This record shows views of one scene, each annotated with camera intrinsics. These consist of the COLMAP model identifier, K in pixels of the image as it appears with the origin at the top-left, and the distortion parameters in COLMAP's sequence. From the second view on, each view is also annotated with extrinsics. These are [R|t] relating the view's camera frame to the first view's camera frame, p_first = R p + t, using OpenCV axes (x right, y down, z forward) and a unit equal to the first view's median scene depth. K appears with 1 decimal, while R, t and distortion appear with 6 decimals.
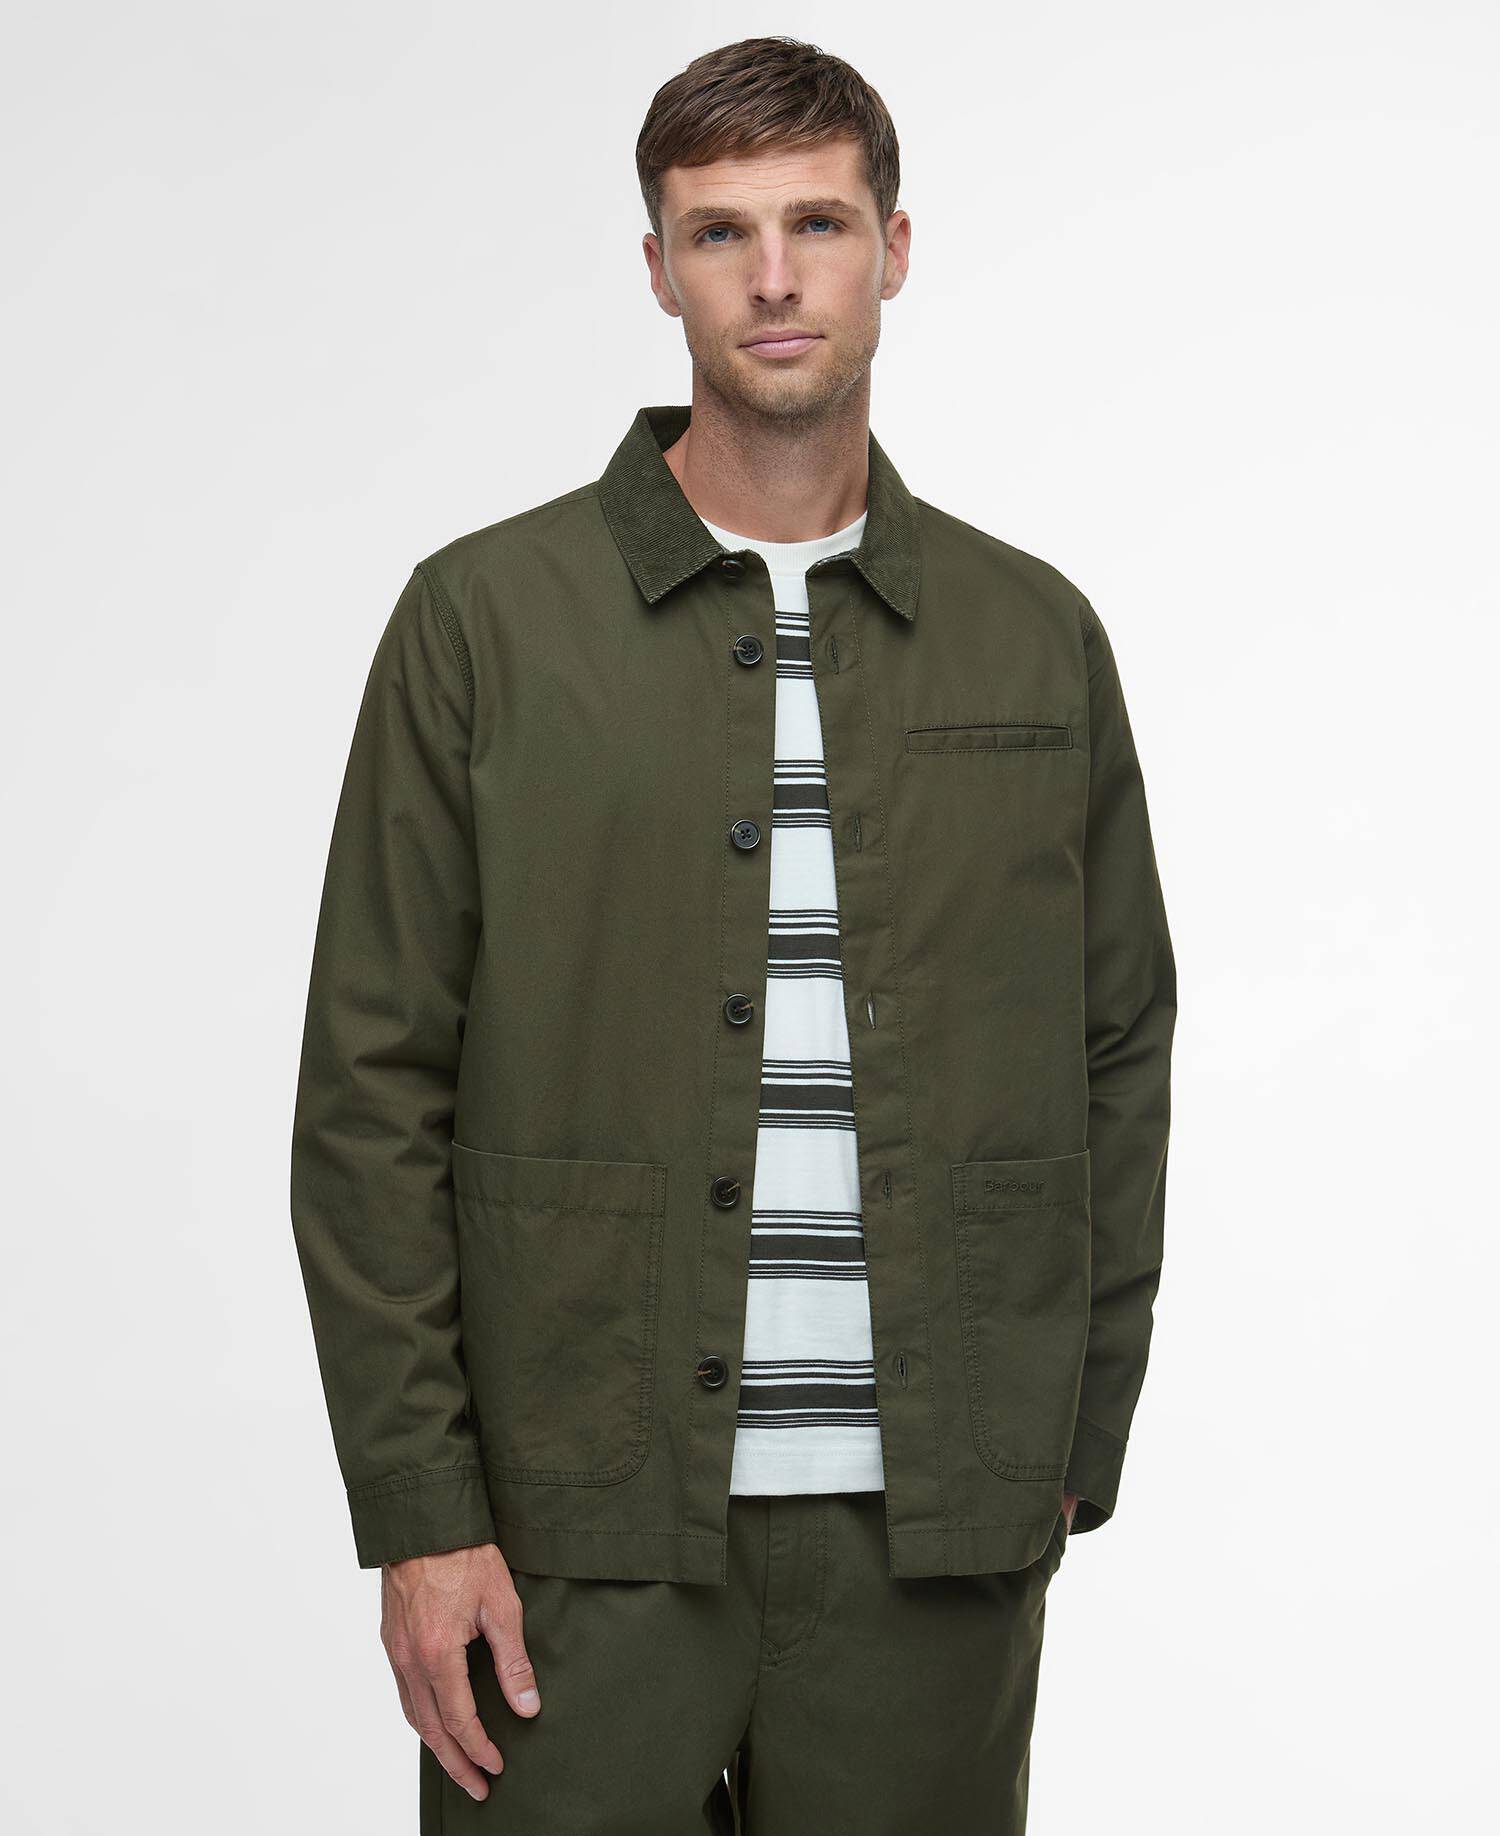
lens RADIAL K [[4213.8, 0, 750.0], [0, 4213.8, 918.0], [0, 0, 1]] dist [0.800175, -16.033225]
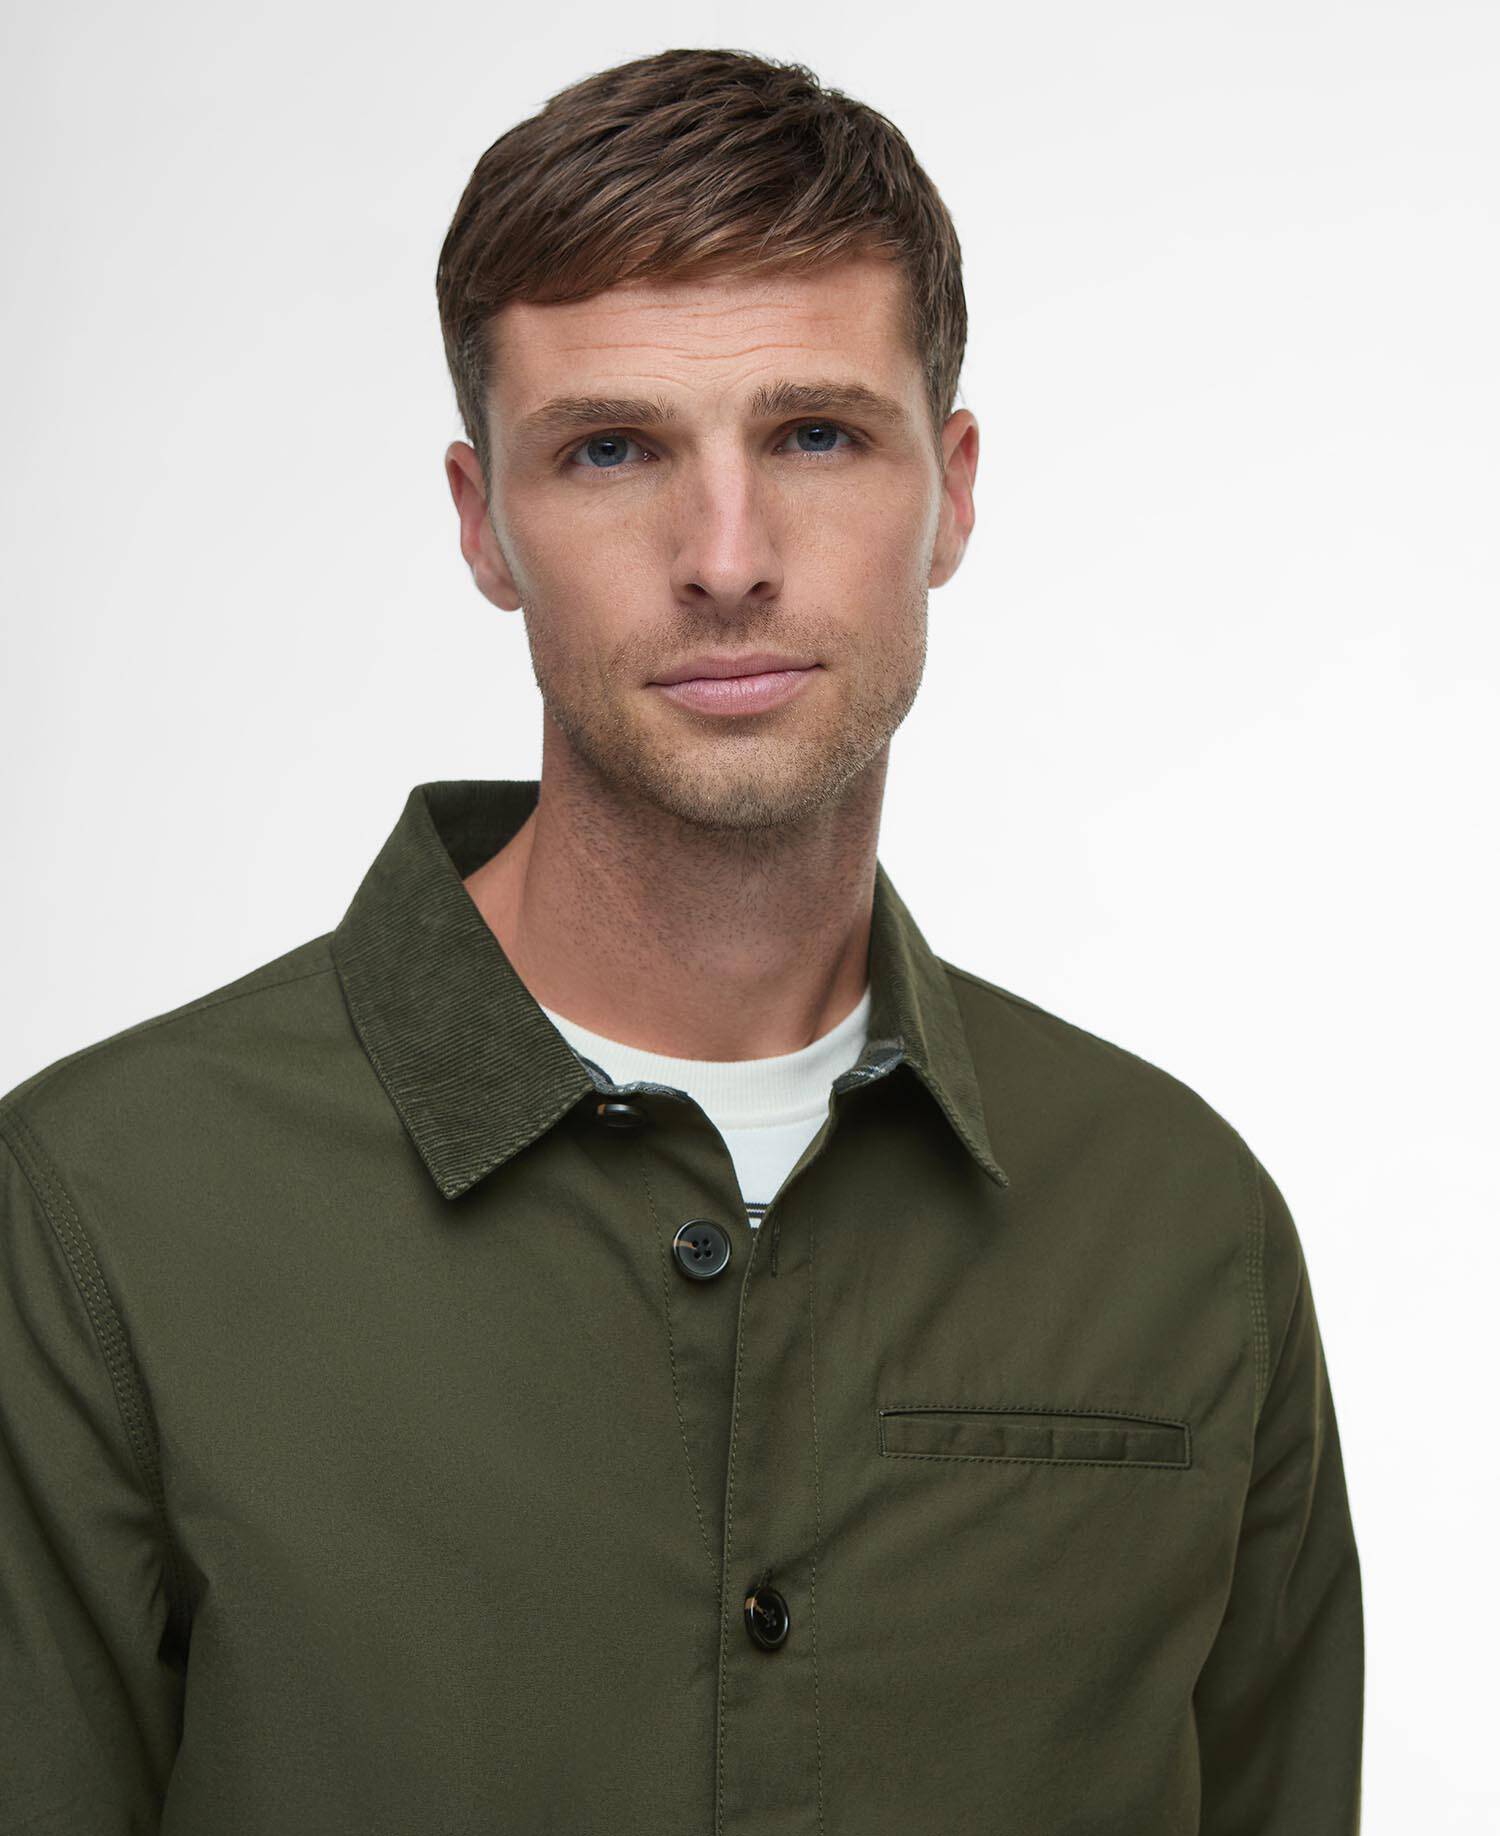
lens RADIAL K [[4213.8, 0, 750.0], [0, 4213.8, 918.0], [0, 0, 1]] dist [0.800175, -16.033225]
pose [[0.998262, 0.019706, 0.055538, -0.016907], [-0.017306, 0.998909, -0.043375, -0.087400], [-0.056333, 0.042338, 0.997514, 0.522665]]
